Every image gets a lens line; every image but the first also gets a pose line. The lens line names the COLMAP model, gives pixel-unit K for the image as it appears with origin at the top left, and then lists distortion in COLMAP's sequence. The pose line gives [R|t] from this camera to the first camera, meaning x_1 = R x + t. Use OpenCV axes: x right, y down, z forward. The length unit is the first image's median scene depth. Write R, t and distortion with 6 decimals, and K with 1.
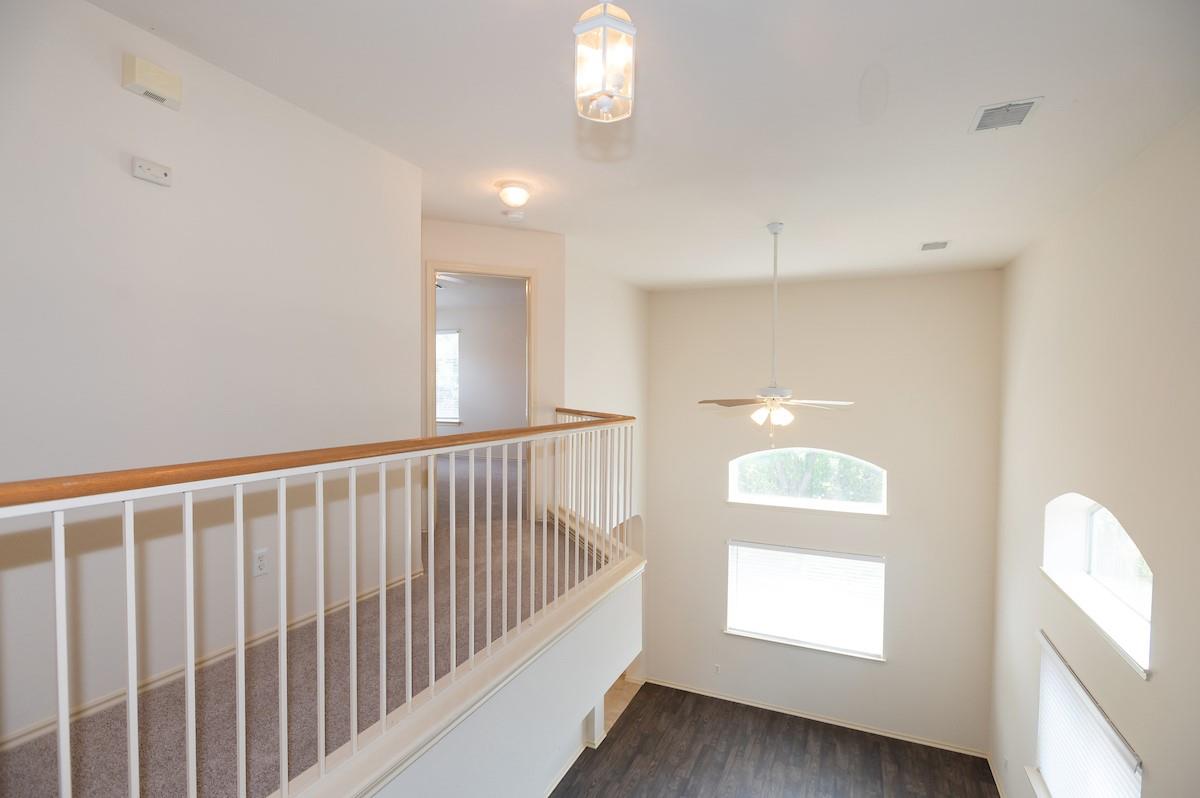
lens RADIAL K [[576.1, 0, 605.2], [0, 576.1, 397.8], [0, 0, 1]] dist [-0.000850, -0.000213]
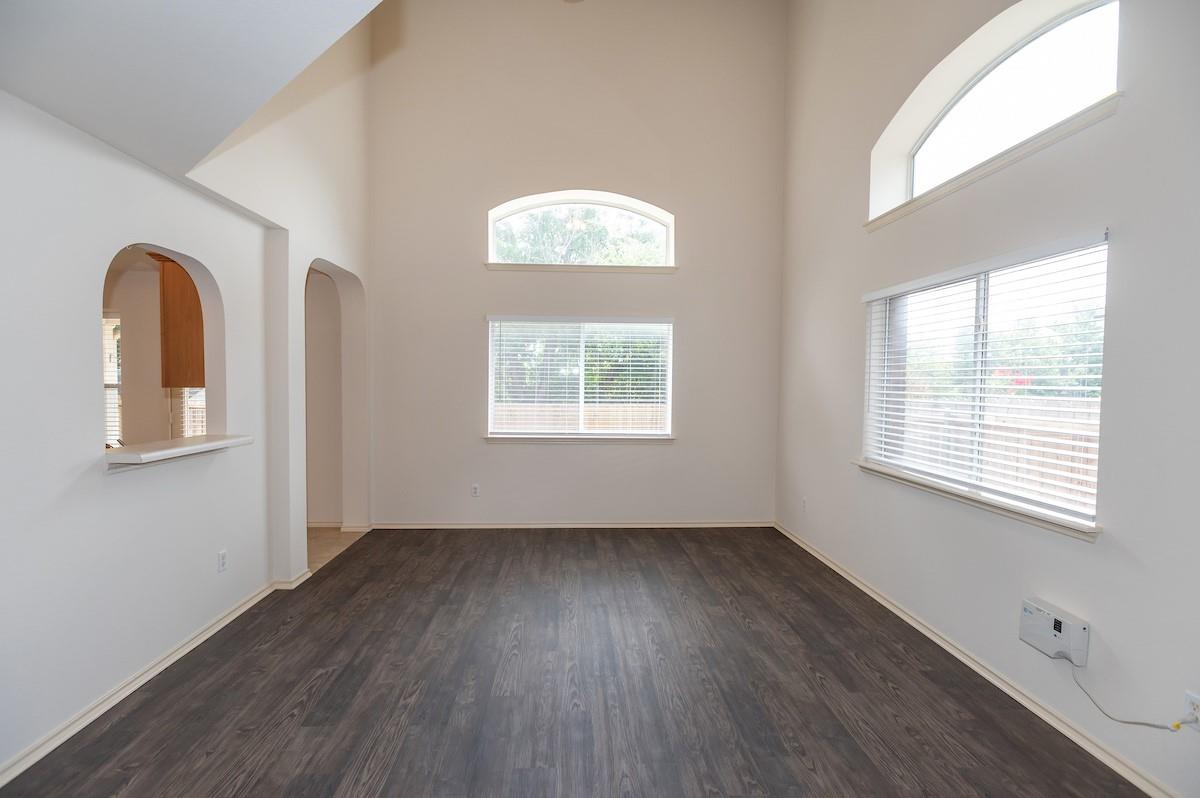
lens RADIAL K [[576.1, 0, 603.3], [0, 576.1, 401.7], [0, 0, 1]] dist [-0.000850, -0.000213]
pose [[0.887319, -0.016902, 0.460846, -0.001813], [0.011299, 0.999825, 0.014914, 0.410246], [-0.461017, -0.008027, 0.887355, 0.305890]]
